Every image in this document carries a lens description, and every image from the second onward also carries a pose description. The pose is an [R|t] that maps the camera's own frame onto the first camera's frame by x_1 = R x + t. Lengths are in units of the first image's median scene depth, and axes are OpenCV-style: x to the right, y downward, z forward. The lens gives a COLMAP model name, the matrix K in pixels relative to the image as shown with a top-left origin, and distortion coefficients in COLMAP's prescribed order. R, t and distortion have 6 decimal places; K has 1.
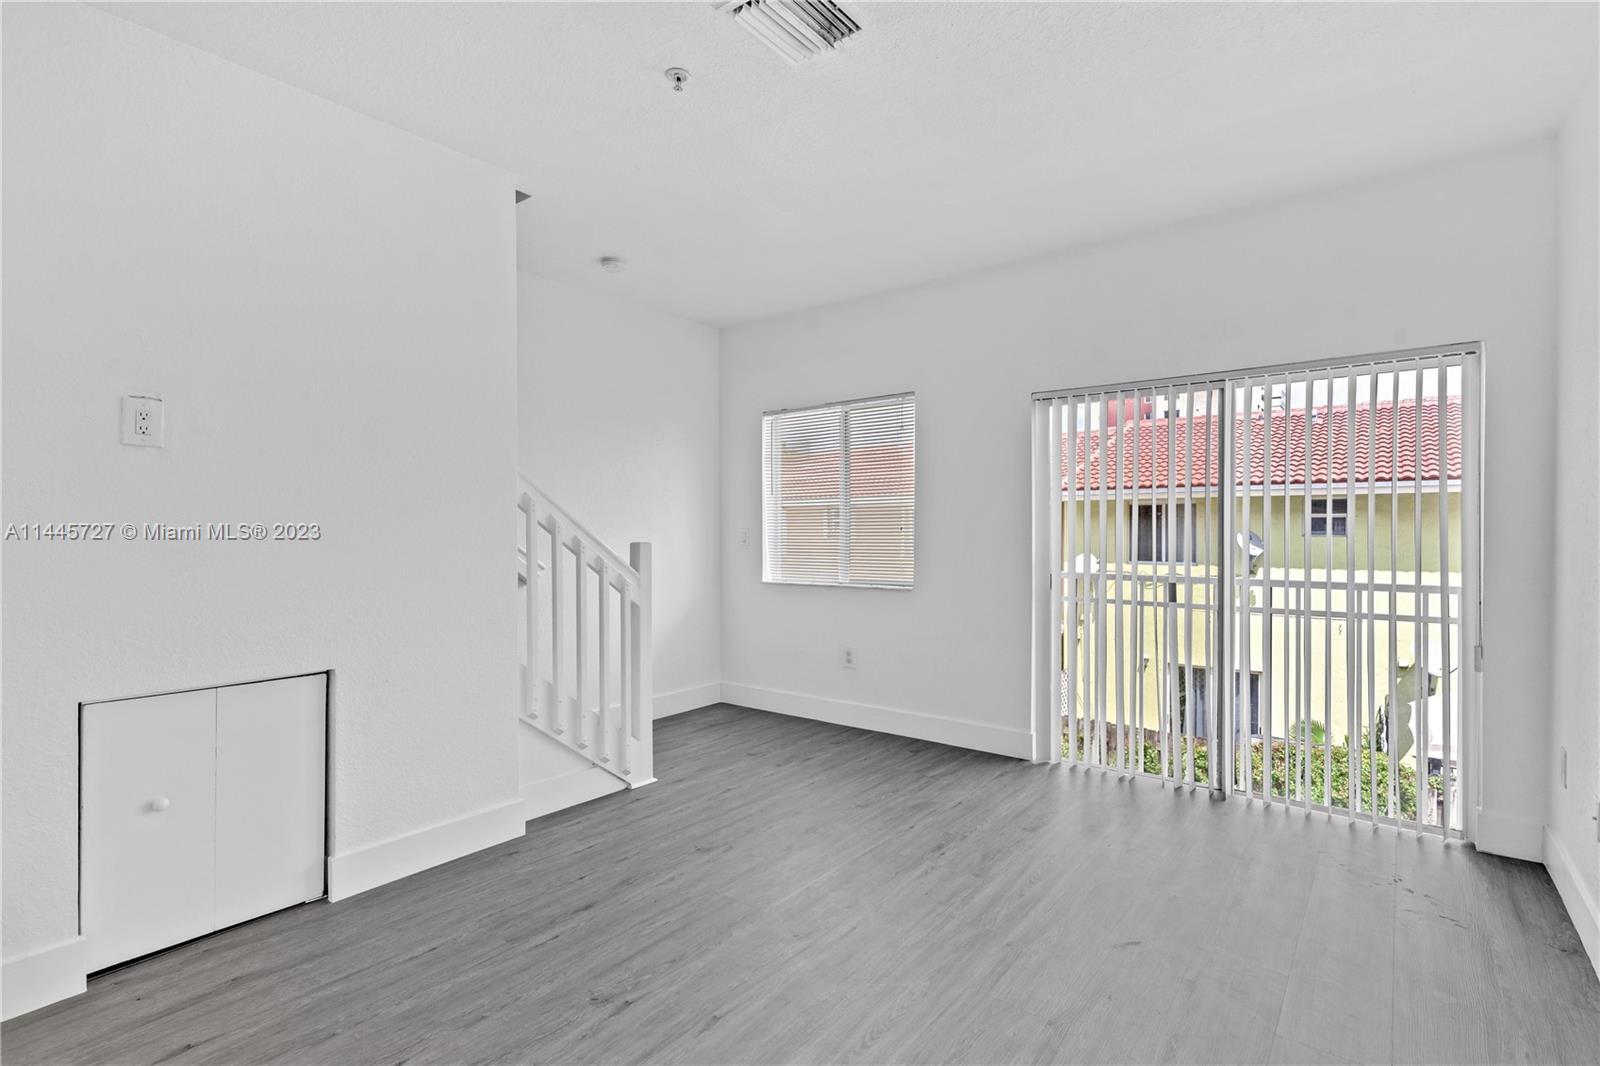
lens RADIAL K [[770.4, 0, 800.0], [0, 770.4, 533.0], [0, 0, 1]] dist [0.032072, 0.000228]
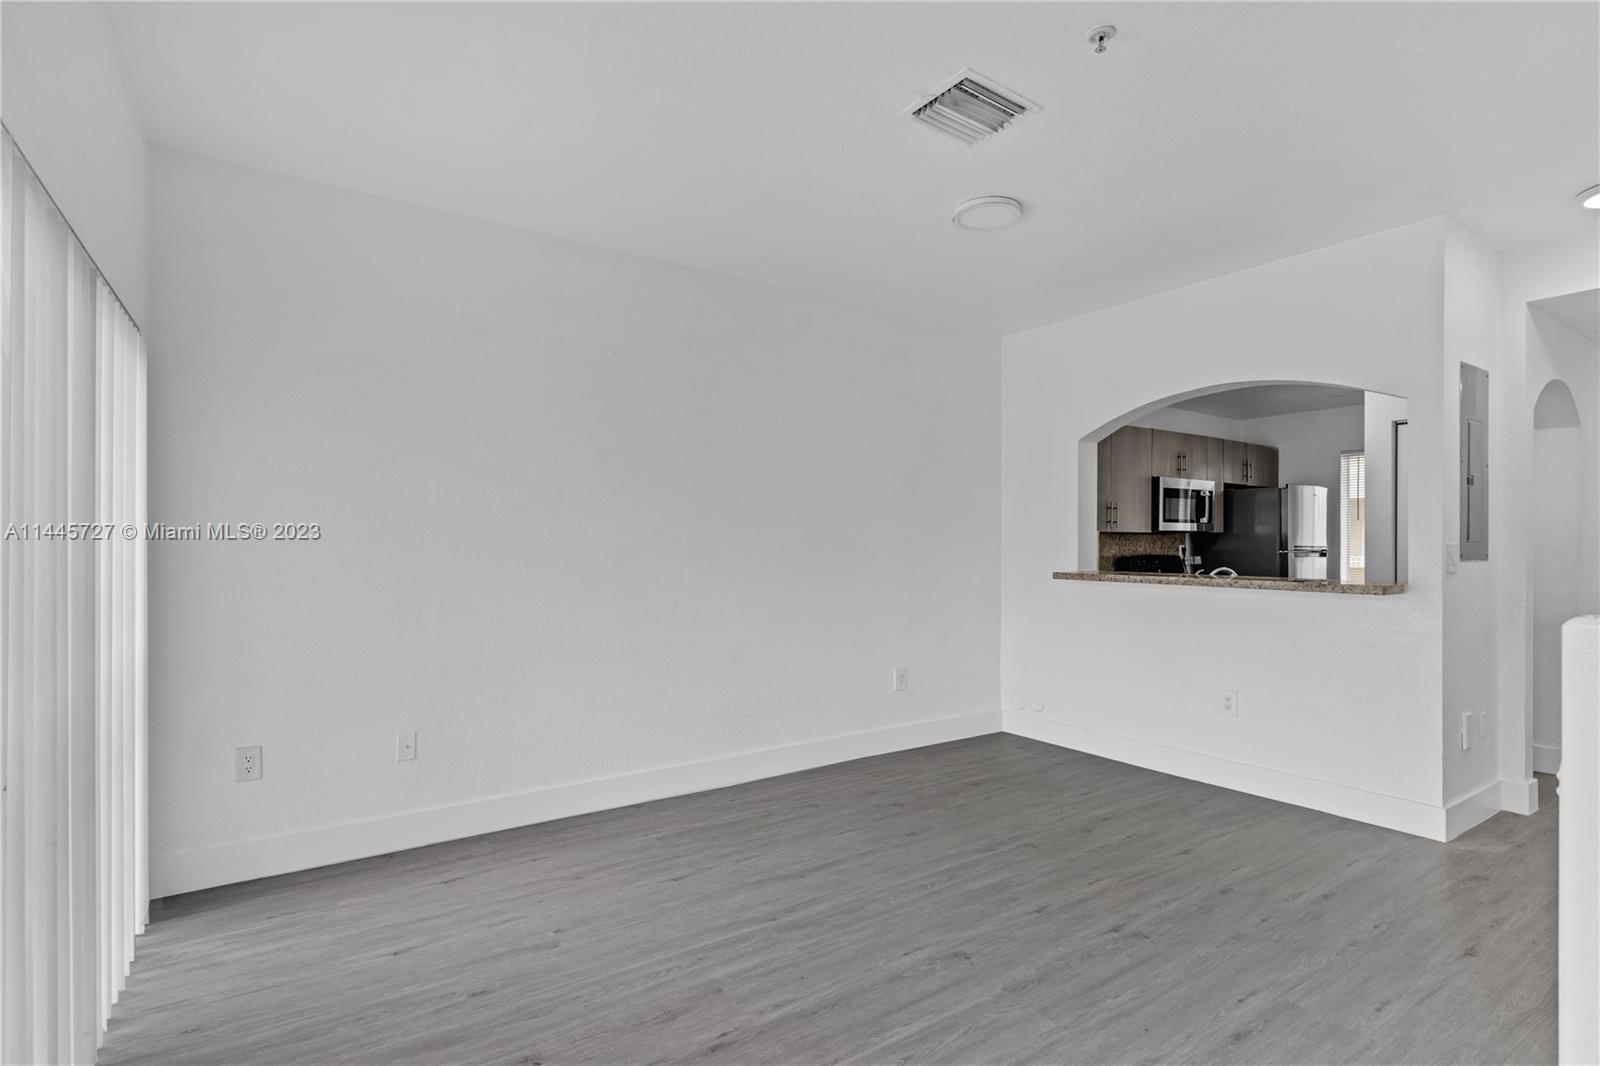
lens RADIAL K [[796.0, 0, 800.0], [0, 796.0, 533.0], [0, 0, 1]] dist [-0.000962, 0.000562]
pose [[-0.957037, 0.004400, 0.289934, -0.056657], [0.001898, 0.999959, -0.008909, -0.007378], [-0.289961, -0.007976, -0.957005, 1.189579]]
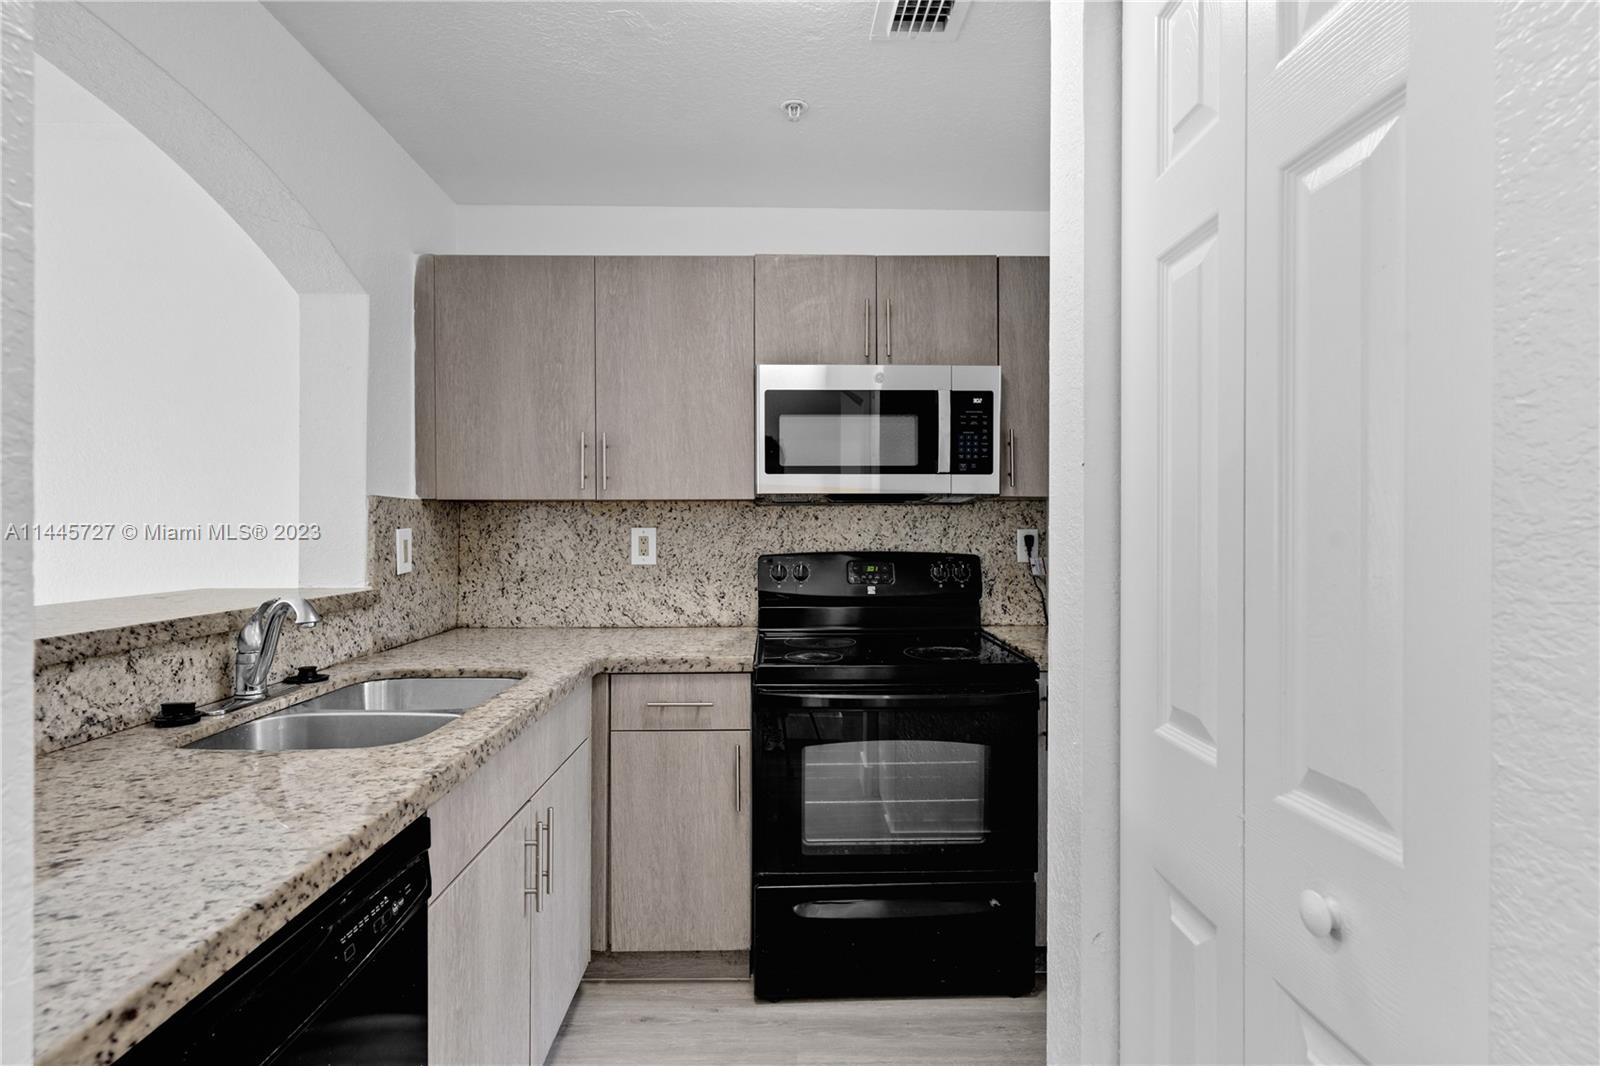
lens RADIAL K [[770.2, 0, 797.0], [0, 770.2, 552.5], [0, 0, 1]] dist [0.001806, 0.000673]
pose [[-0.626207, -0.022523, 0.779331, -0.729297], [0.003651, 0.999487, 0.031820, 0.002741], [-0.779648, 0.022771, -0.625803, -0.012141]]
